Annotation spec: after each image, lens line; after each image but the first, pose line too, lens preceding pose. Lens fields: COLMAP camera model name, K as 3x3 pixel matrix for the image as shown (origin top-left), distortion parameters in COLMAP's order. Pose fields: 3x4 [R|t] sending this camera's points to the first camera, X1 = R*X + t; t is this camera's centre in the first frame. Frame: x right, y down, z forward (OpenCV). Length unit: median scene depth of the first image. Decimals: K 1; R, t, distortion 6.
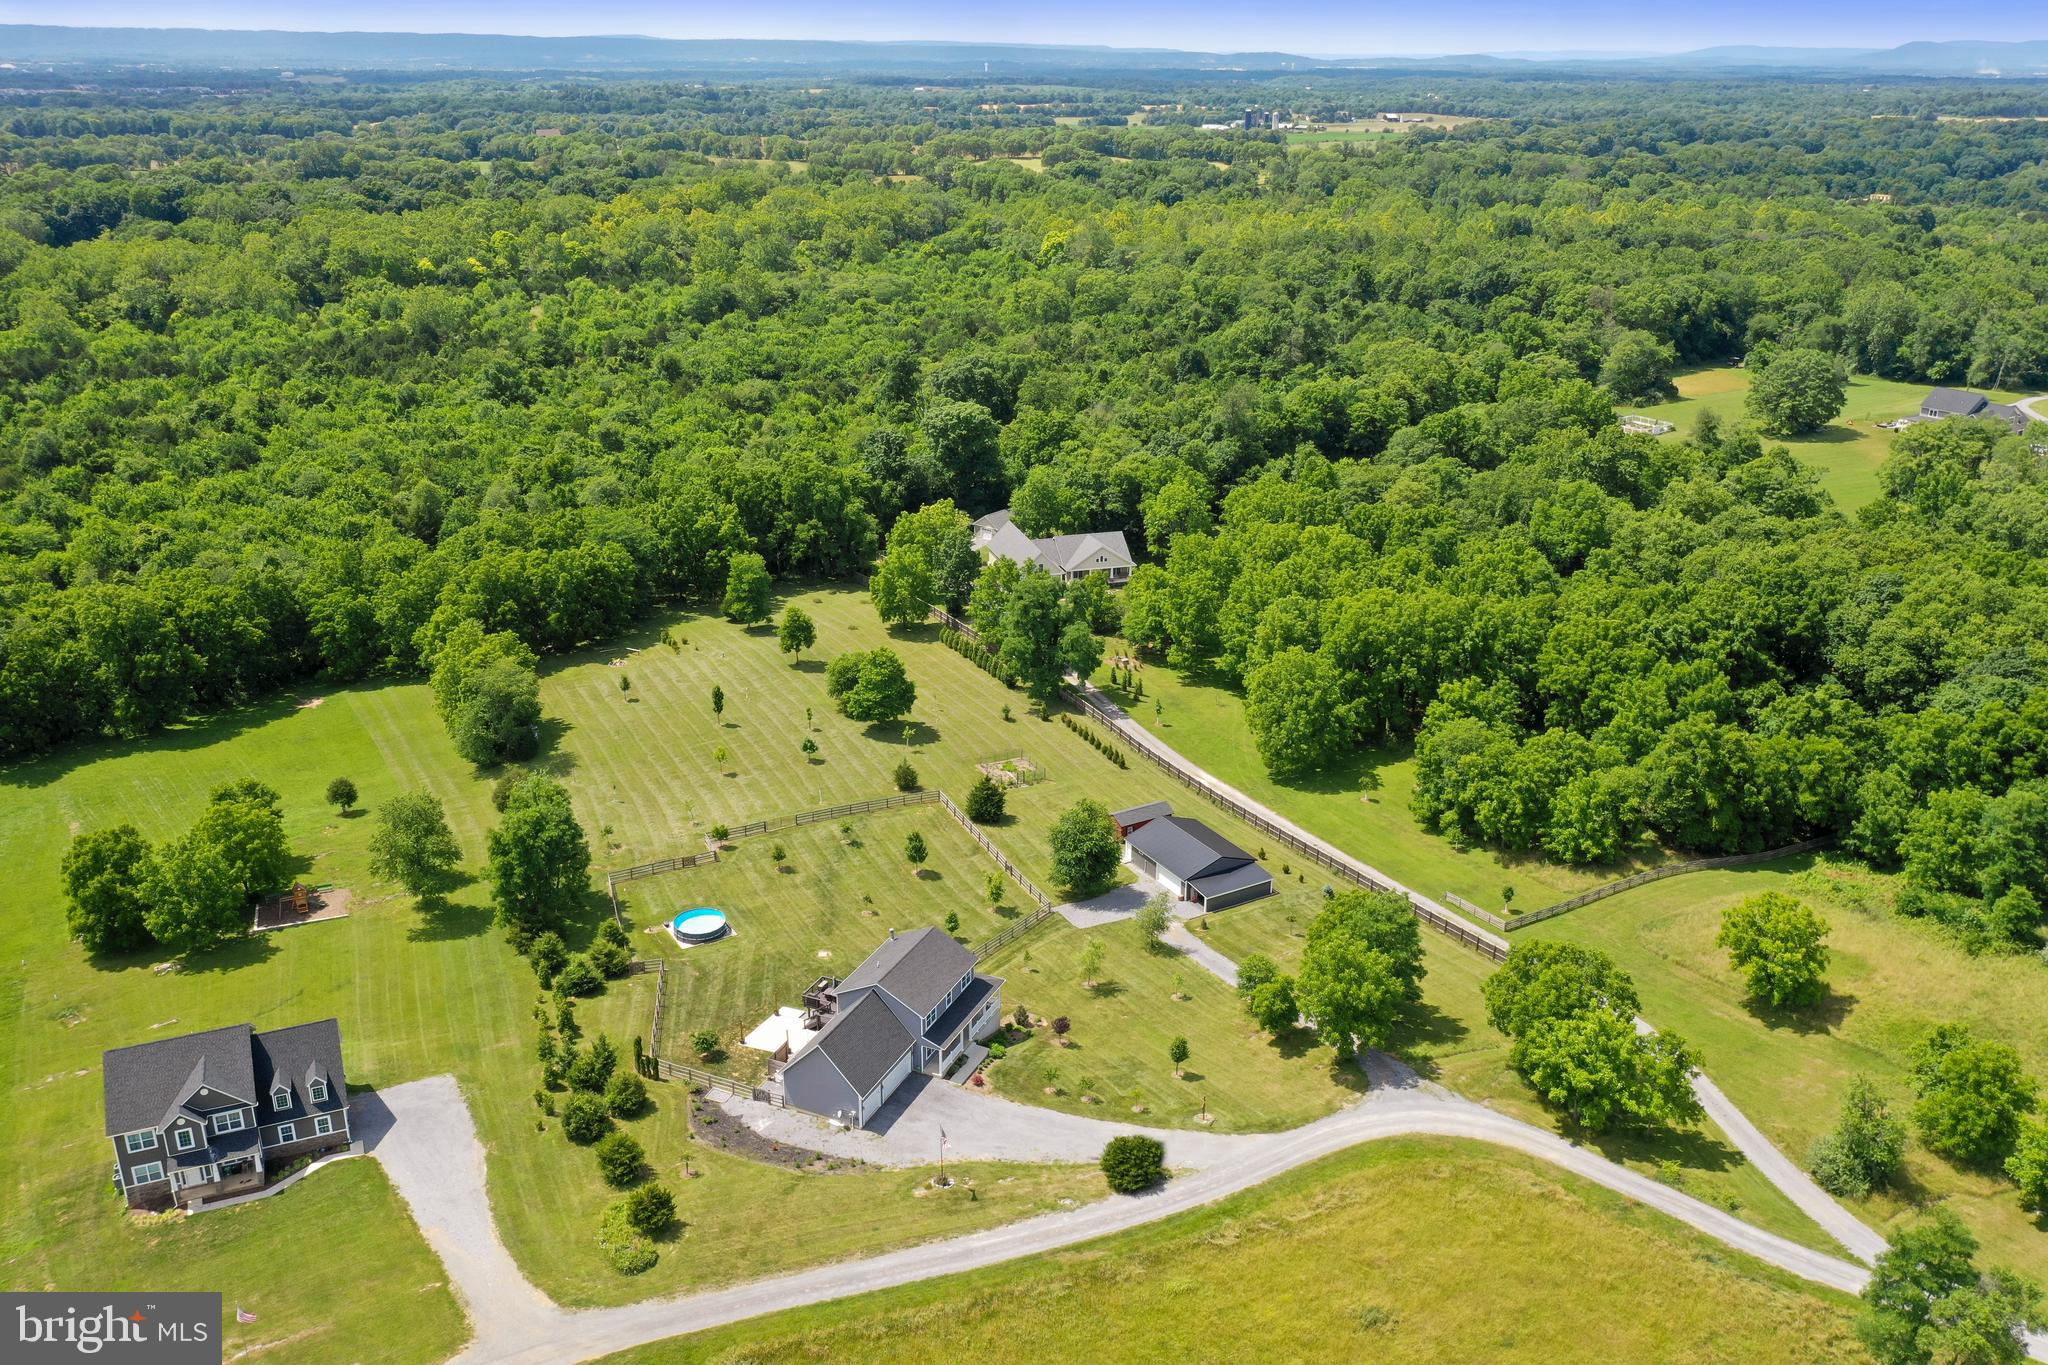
lens RADIAL K [[1611.5, 0, 1022.7], [0, 1611.5, 676.3], [0, 0, 1]] dist [-0.011459, 0.007410]
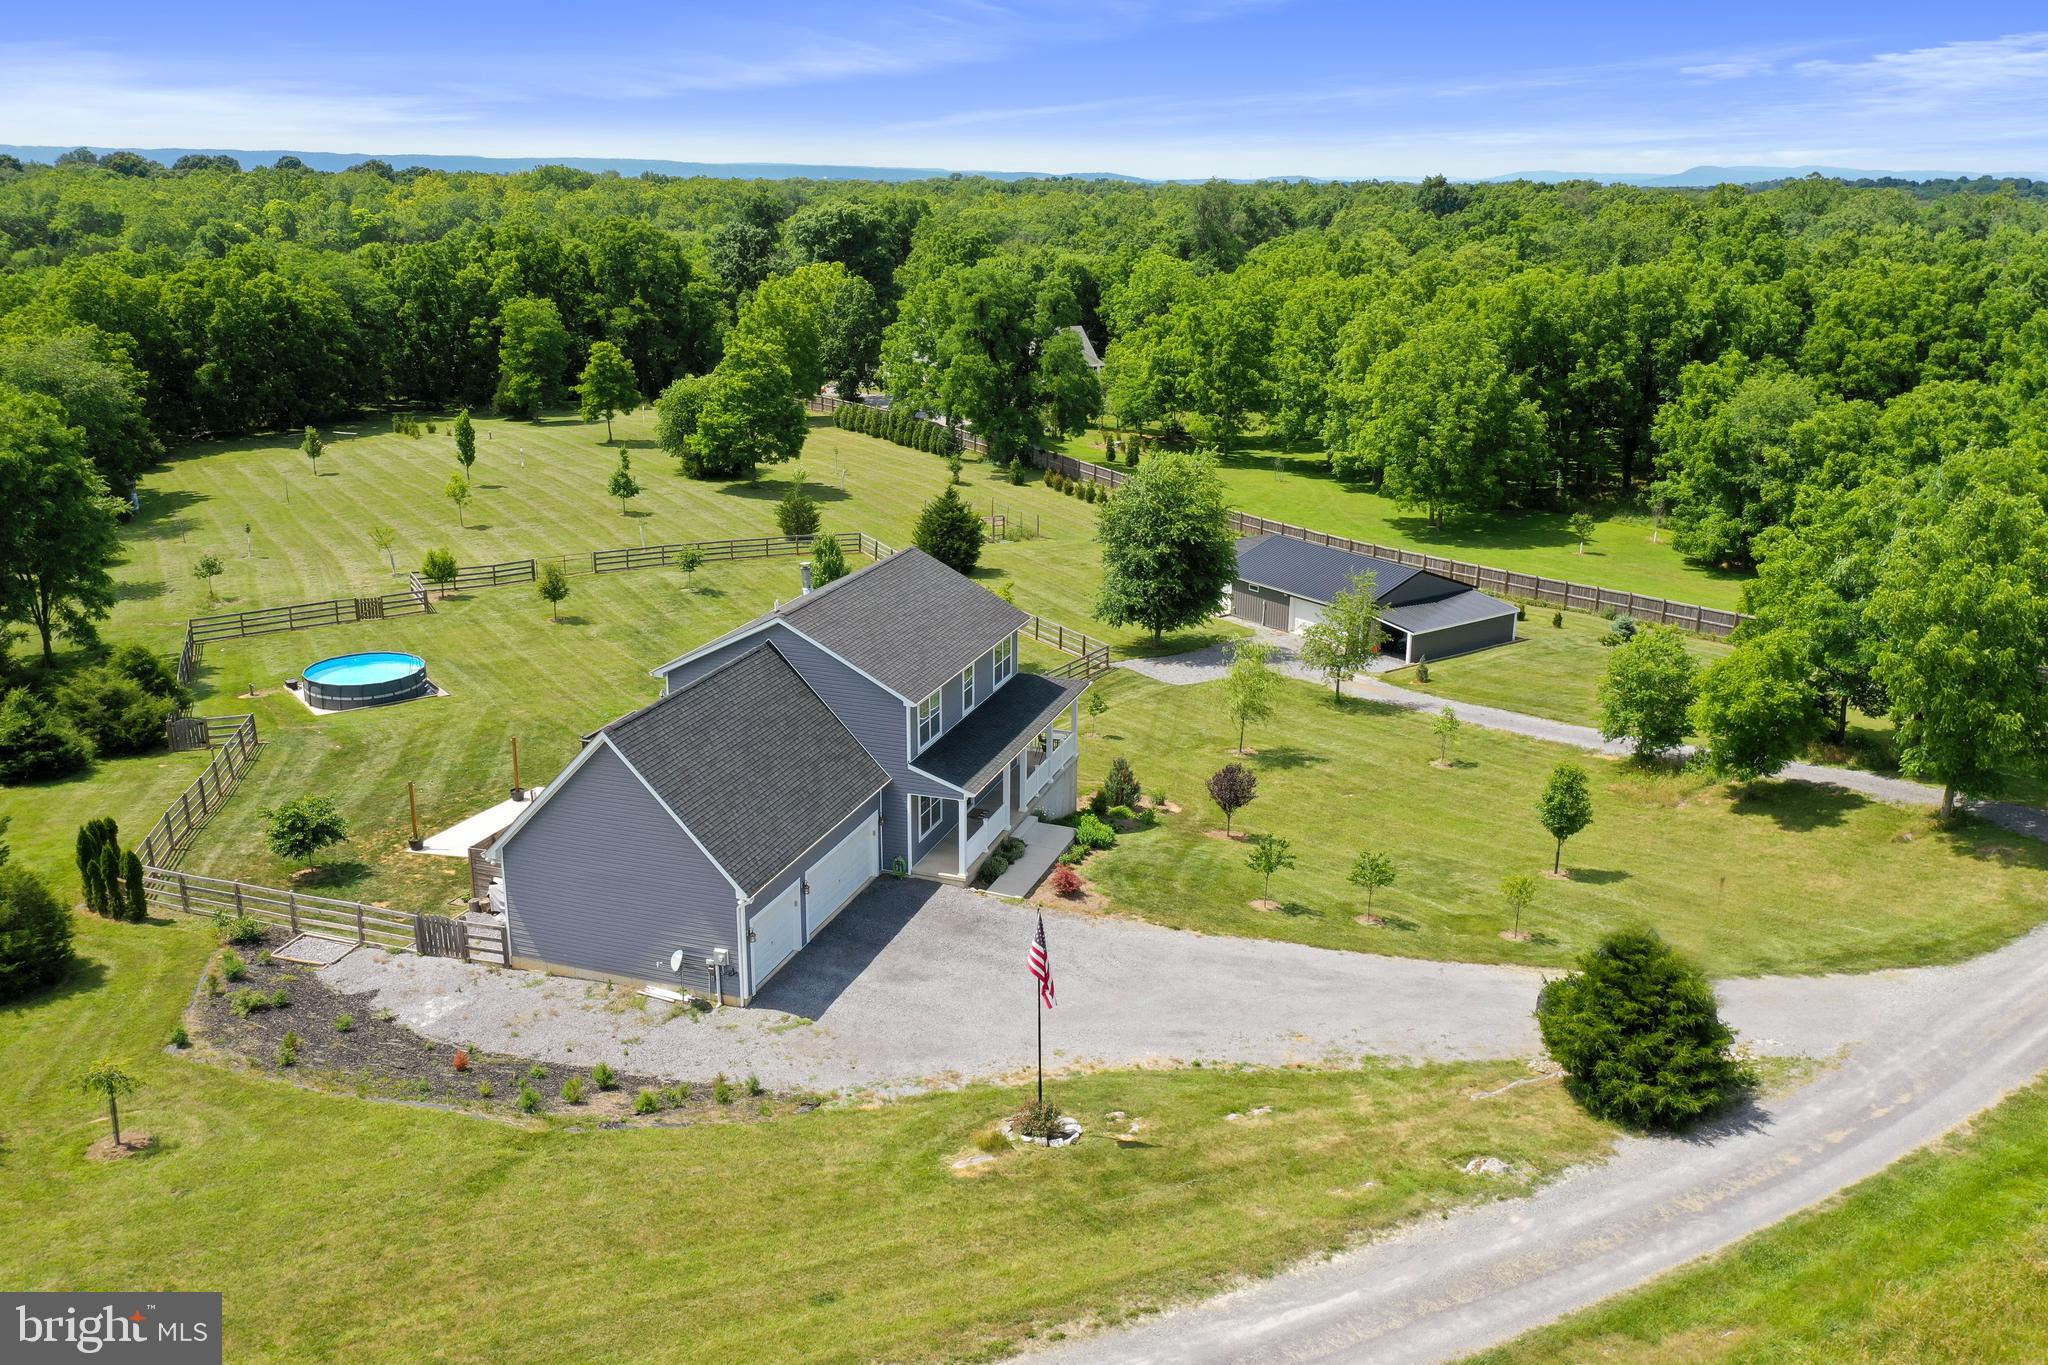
lens RADIAL K [[1611.5, 0, 1019.3], [0, 1611.5, 685.6], [0, 0, 1]] dist [-0.011459, 0.007410]
pose [[0.995558, -0.028808, 0.089640, -0.049146], [0.034385, 0.997527, -0.061304, 0.161269], [-0.087652, 0.064114, 0.994086, 0.452366]]
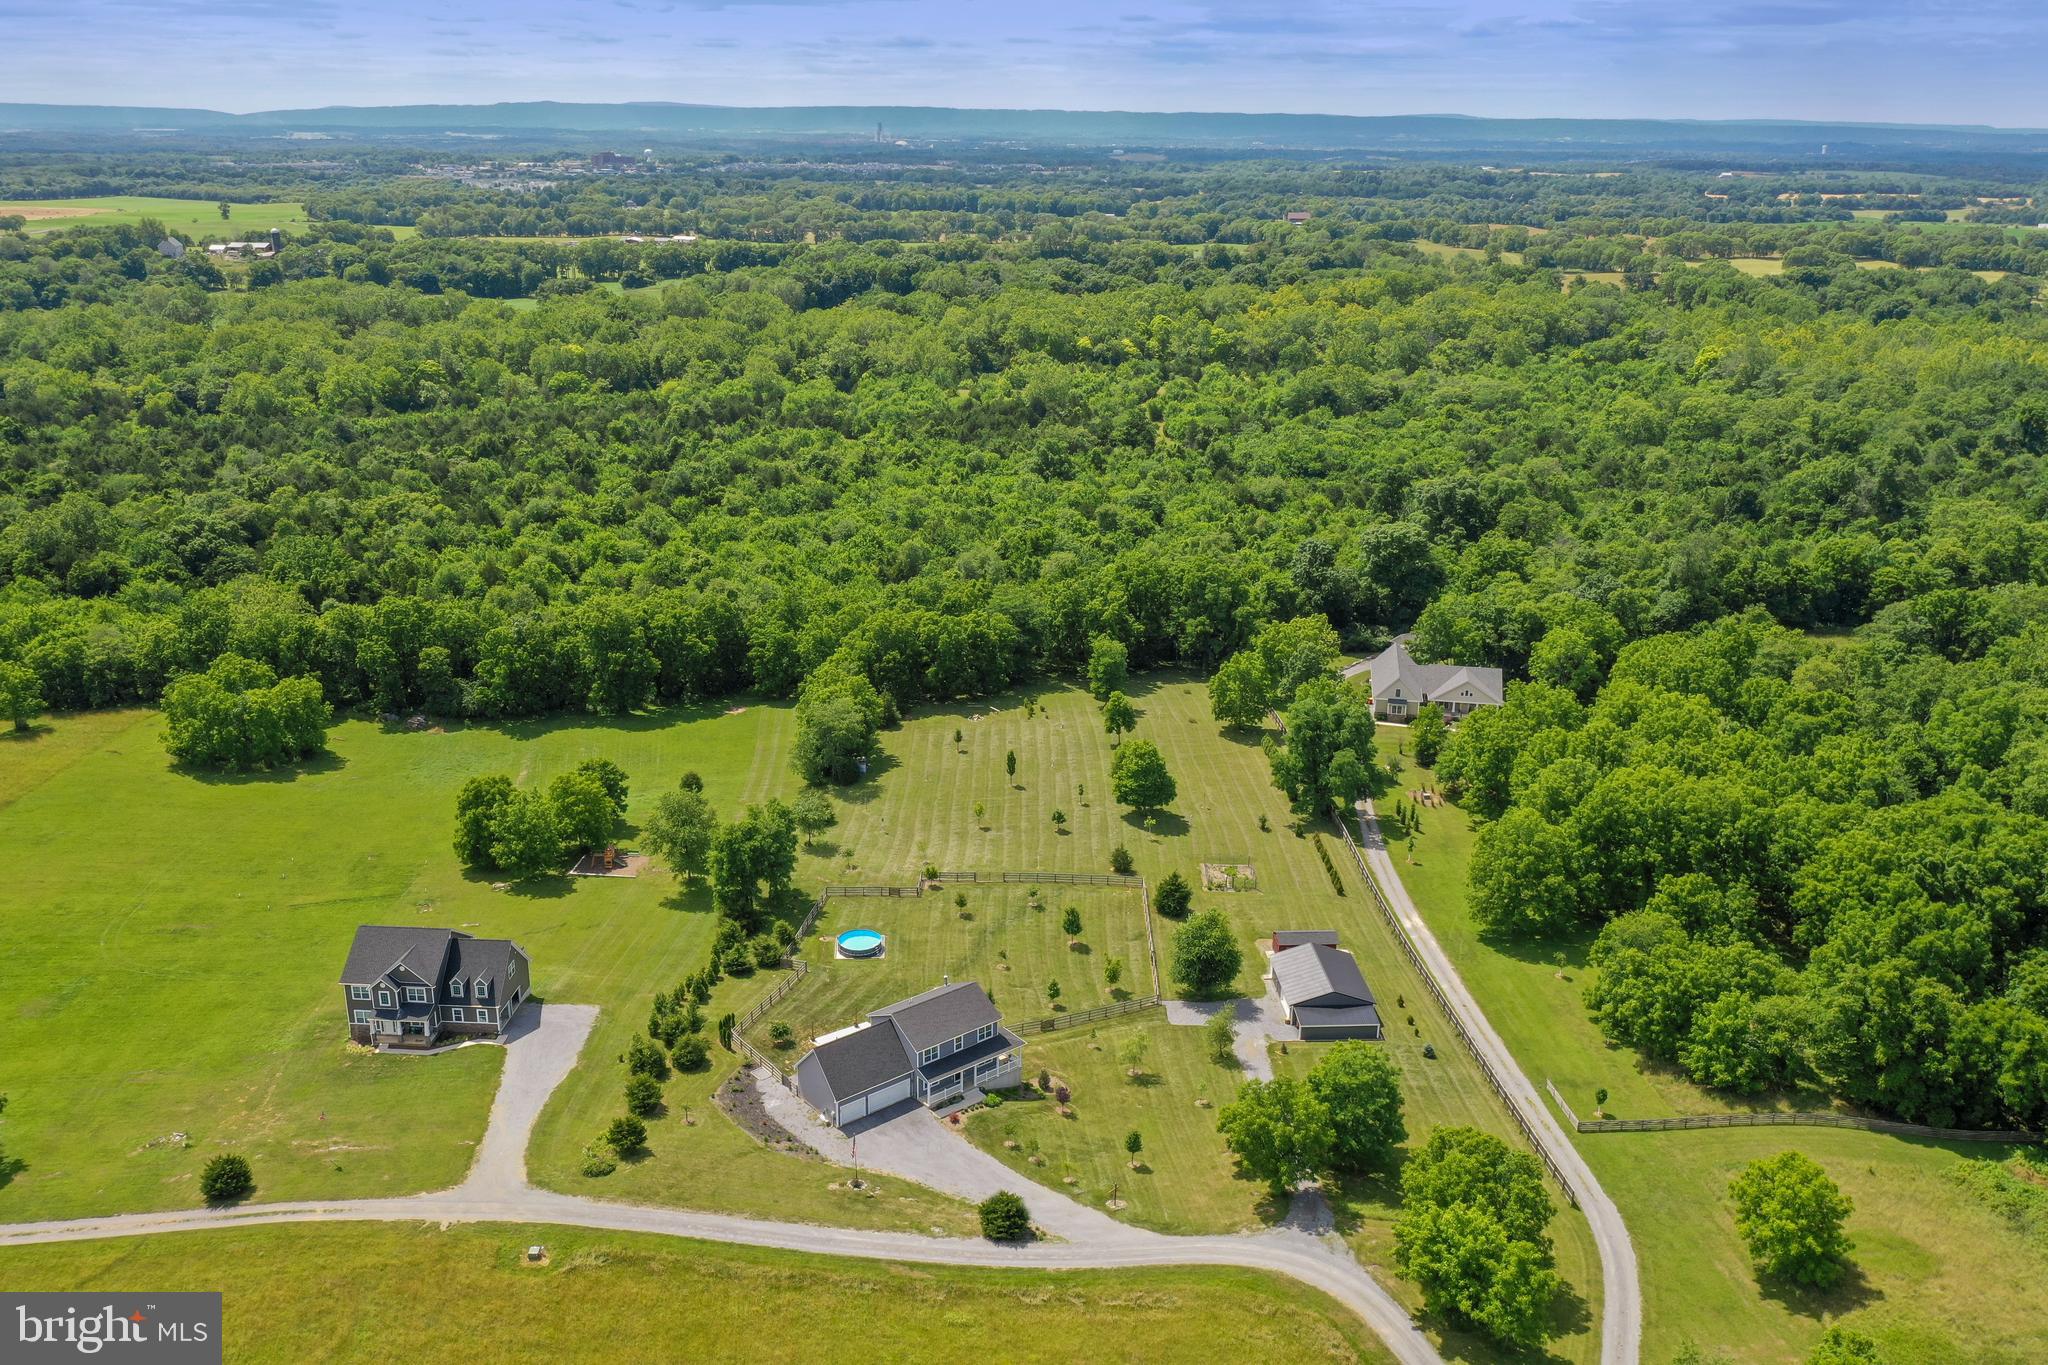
lens RADIAL K [[1611.5, 0, 1020.7], [0, 1611.5, 686.4], [0, 0, 1]] dist [-0.011459, 0.007410]
pose [[0.891612, 0.148983, -0.427589, 0.326772], [-0.164883, 0.986313, -0.000159, -0.044079], [0.421713, 0.070644, 0.903973, -0.032972]]
